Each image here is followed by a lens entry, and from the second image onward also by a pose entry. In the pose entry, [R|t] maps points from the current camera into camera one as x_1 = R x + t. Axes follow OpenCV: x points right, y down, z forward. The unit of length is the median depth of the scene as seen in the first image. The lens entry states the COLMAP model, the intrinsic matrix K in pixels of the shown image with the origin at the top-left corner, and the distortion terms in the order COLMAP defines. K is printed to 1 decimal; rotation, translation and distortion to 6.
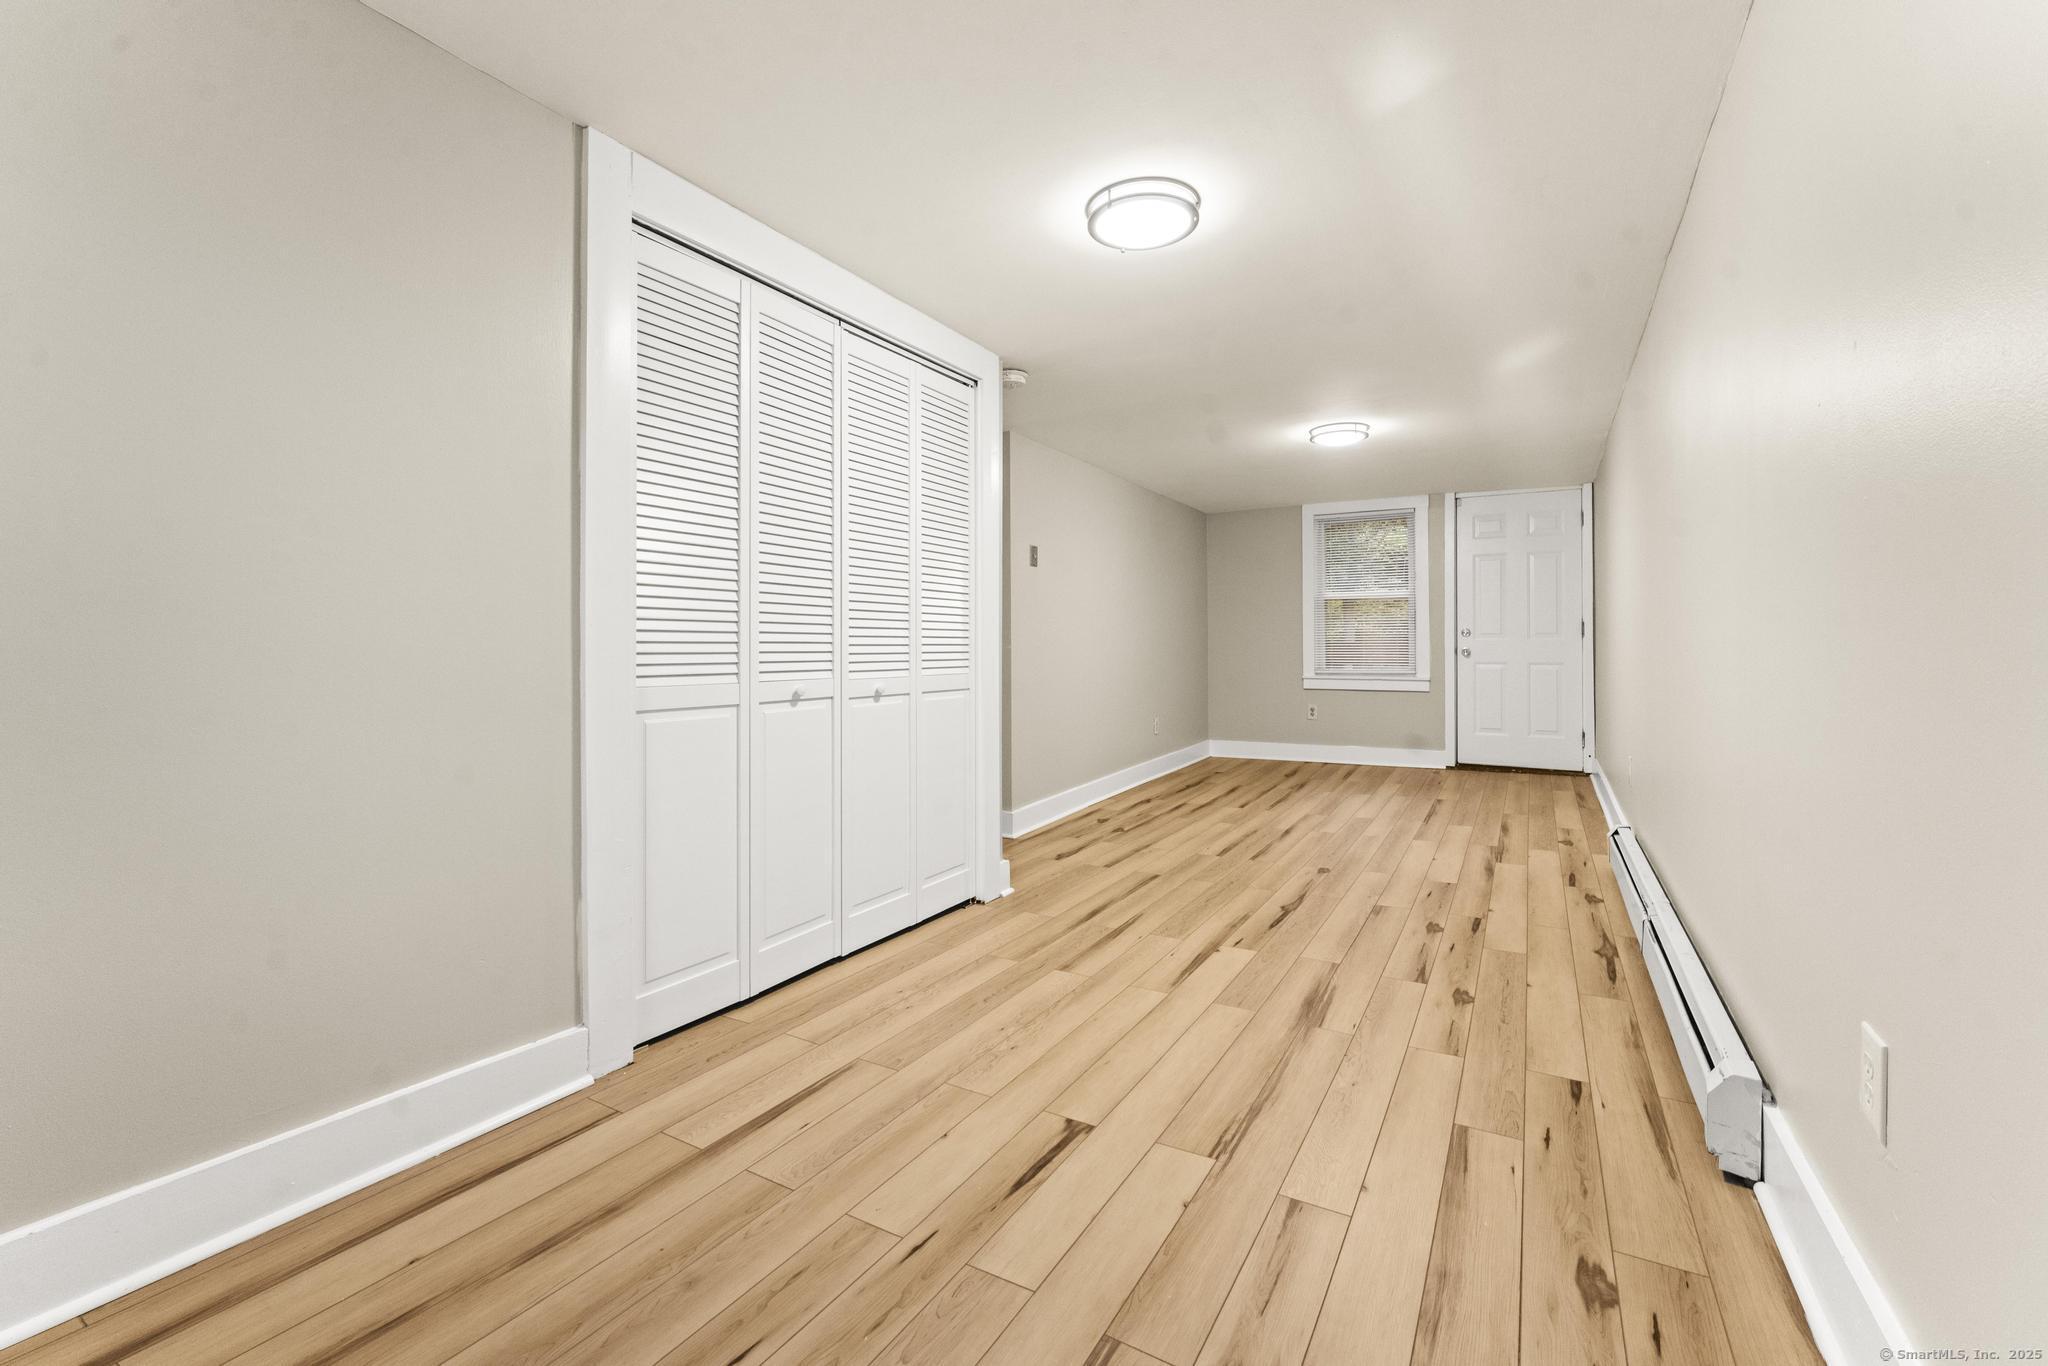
lens RADIAL K [[844.7, 0, 1024.3], [0, 844.7, 637.0], [0, 0, 1]] dist [-0.000298, 0.000090]
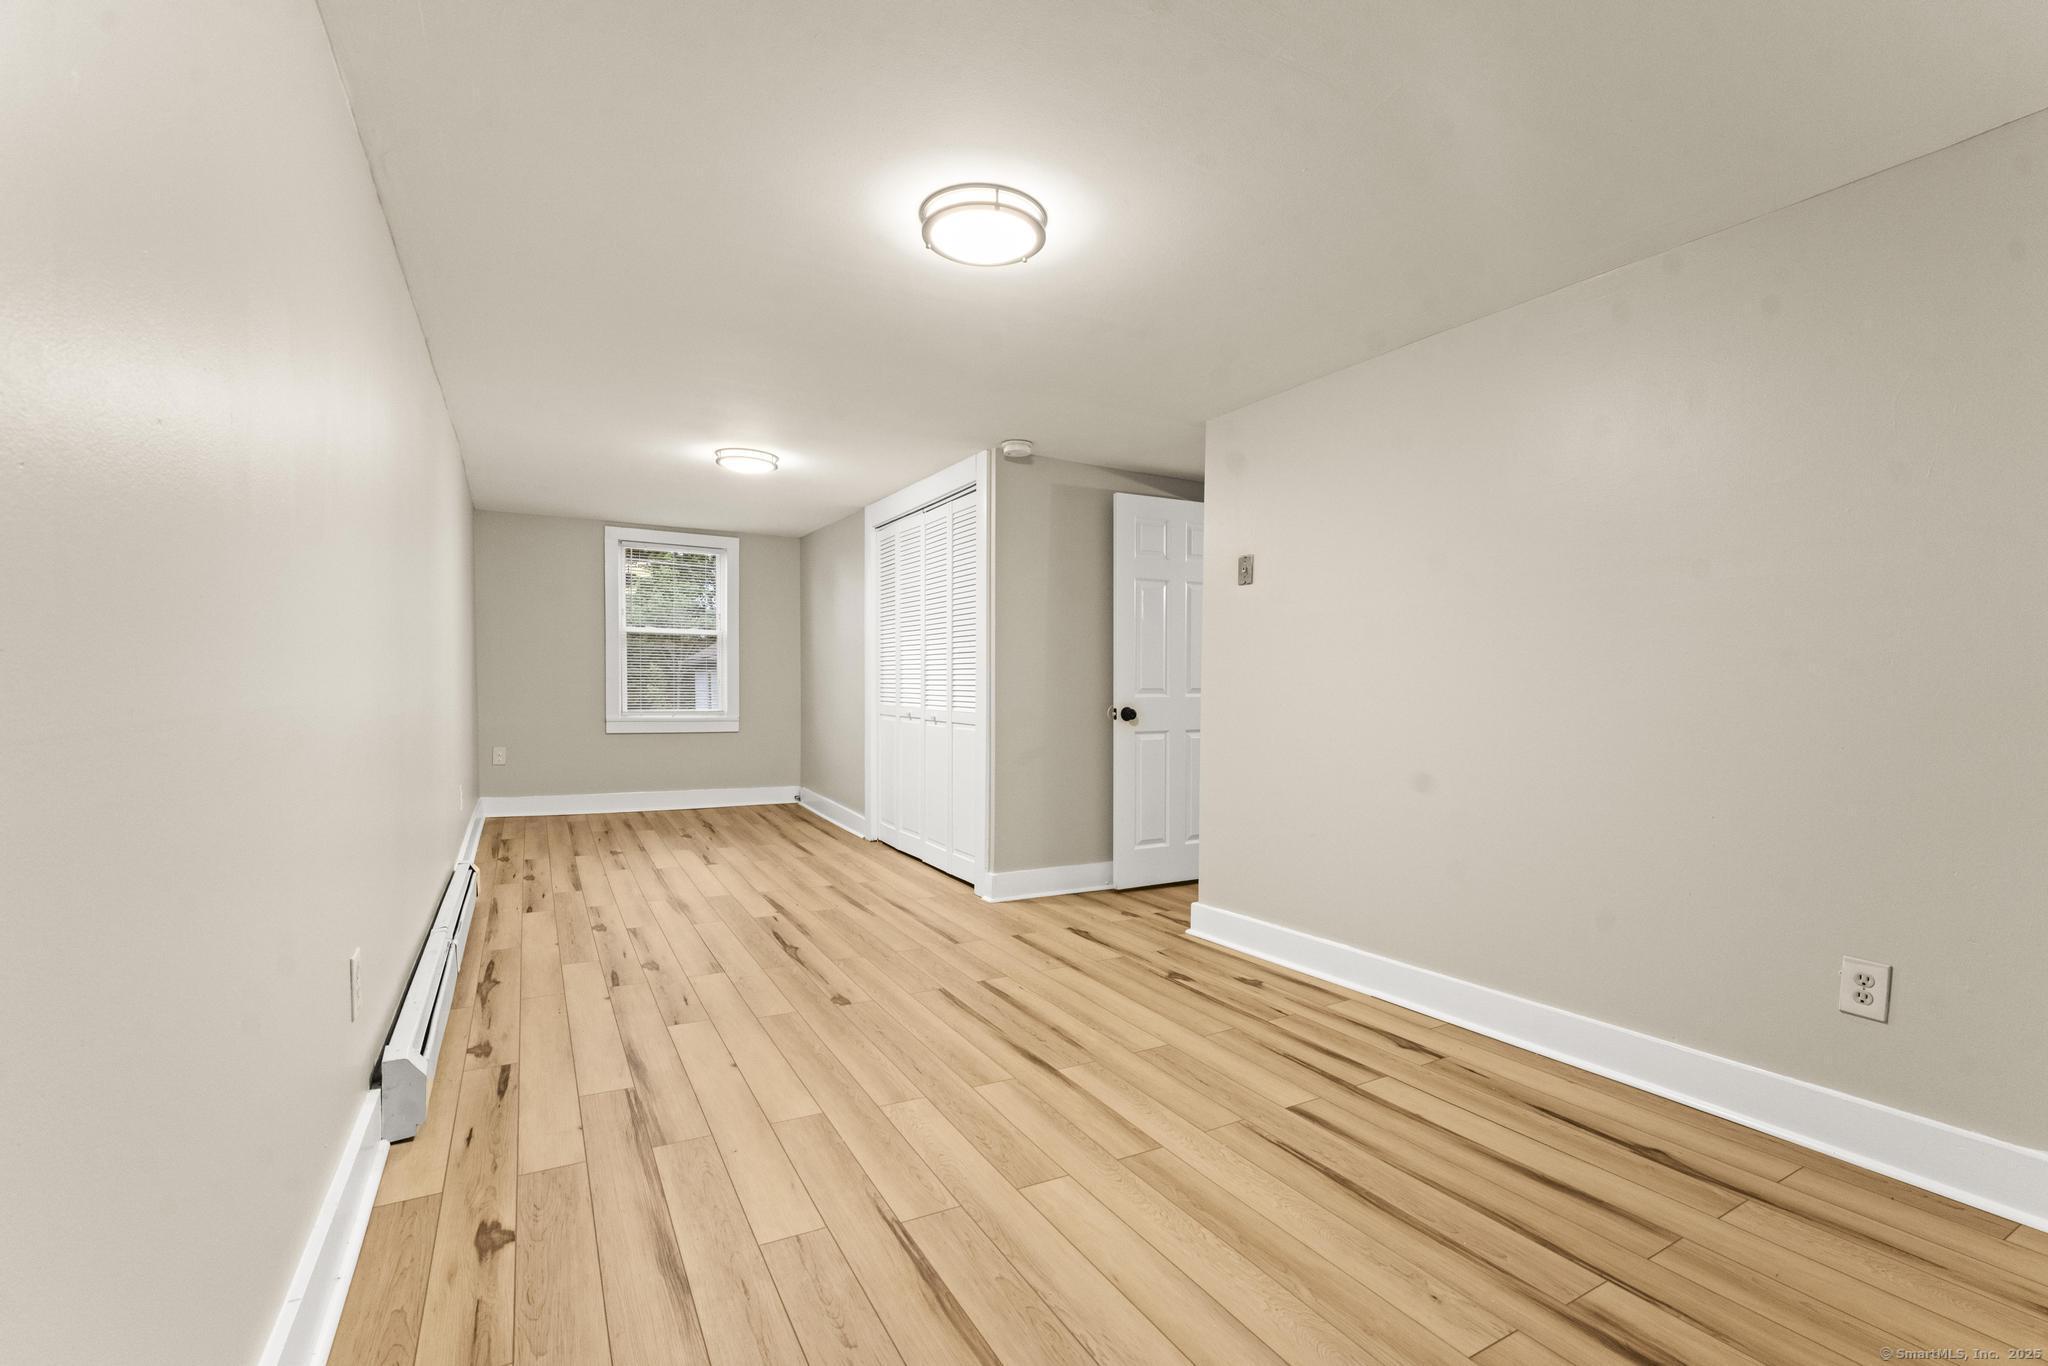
lens RADIAL K [[871.0, 0, 1024.0], [0, 871.0, 683.0], [0, 0, 1]] dist [-0.000440, -0.000074]
pose [[-0.490062, -0.004911, -0.871674, 1.262736], [-0.000872, 0.999986, -0.005143, 0.006887], [0.871687, -0.001760, -0.490060, 2.036666]]
